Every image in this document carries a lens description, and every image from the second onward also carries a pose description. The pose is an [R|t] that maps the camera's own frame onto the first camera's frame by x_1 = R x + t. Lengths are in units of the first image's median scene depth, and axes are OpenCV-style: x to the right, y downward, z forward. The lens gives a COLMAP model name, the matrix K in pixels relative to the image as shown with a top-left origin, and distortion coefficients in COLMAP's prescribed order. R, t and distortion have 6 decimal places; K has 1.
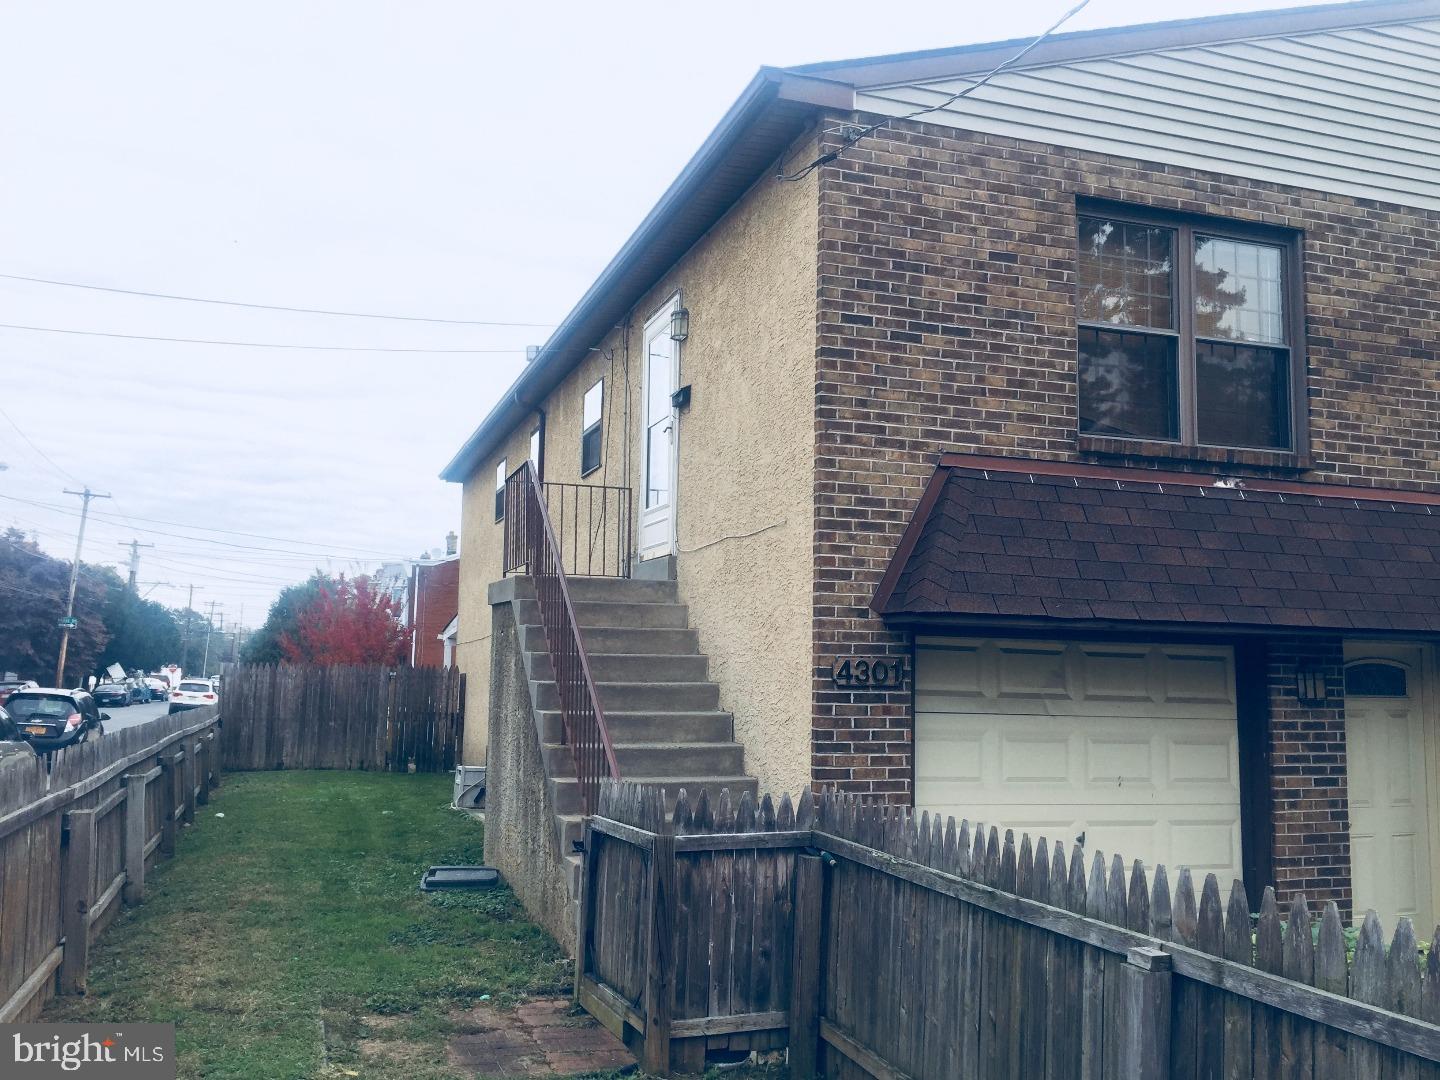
lens RADIAL K [[1248.3, 0, 723.1], [0, 1248.3, 540.7], [0, 0, 1]] dist [0.065194, -0.072280]
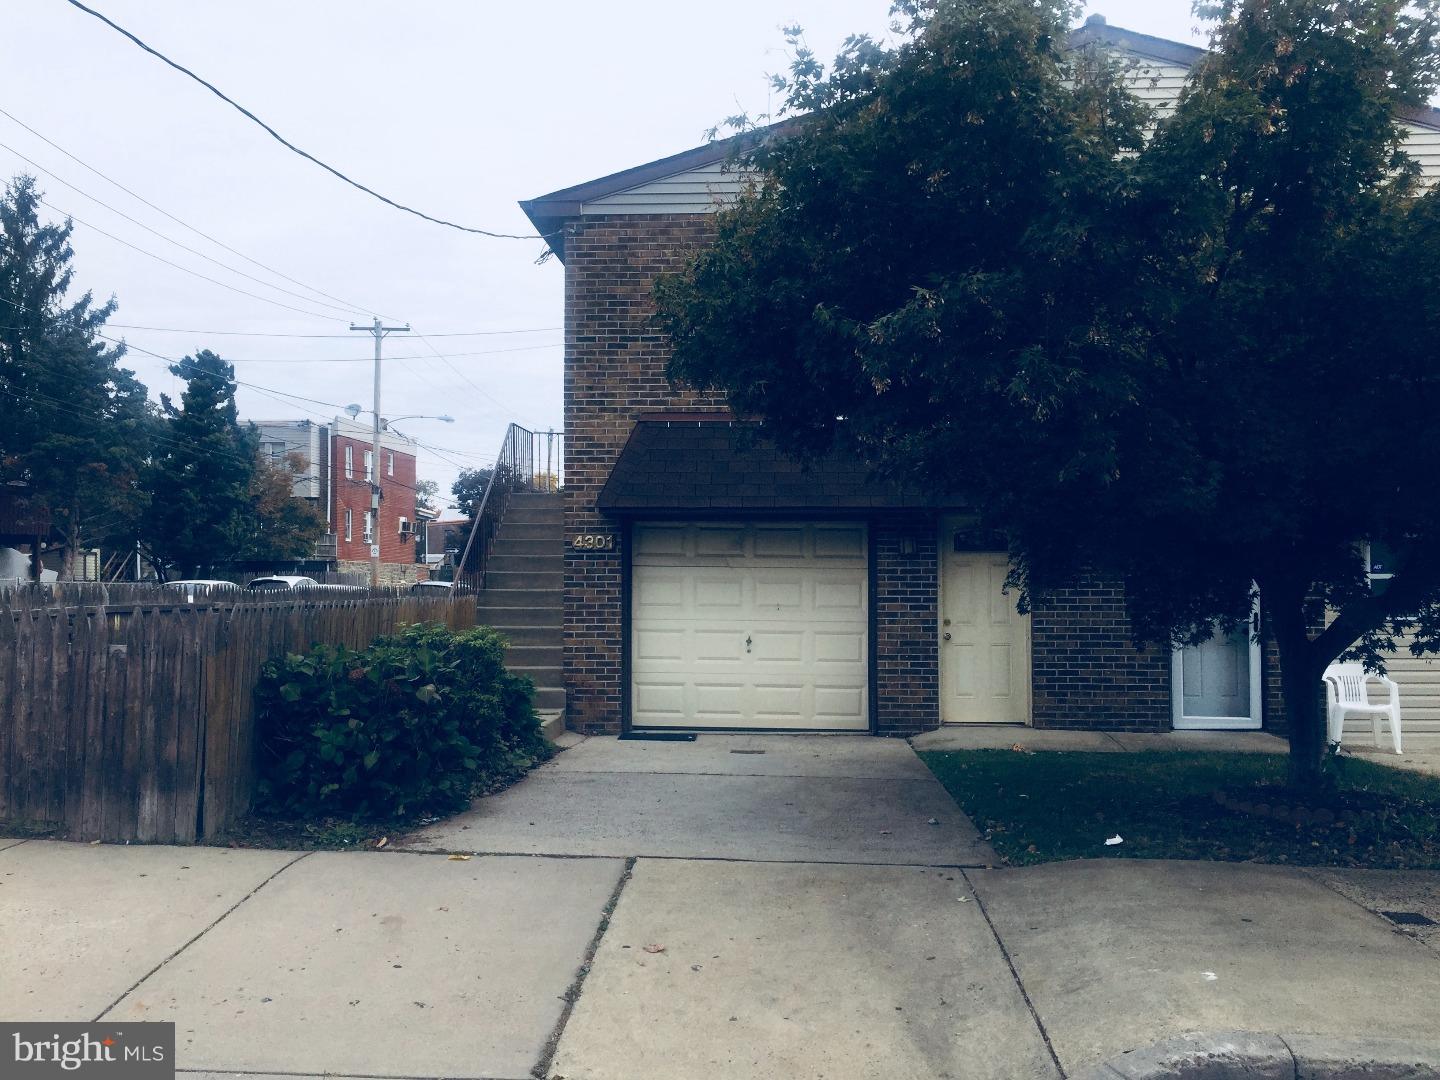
lens RADIAL K [[1248.3, 0, 716.3], [0, 1248.3, 539.3], [0, 0, 1]] dist [0.065194, -0.072280]
pose [[0.924749, -0.026228, -0.379672, 0.893993], [0.054328, 0.996503, 0.063486, -0.001723], [0.376679, -0.079335, 0.922940, -0.529365]]
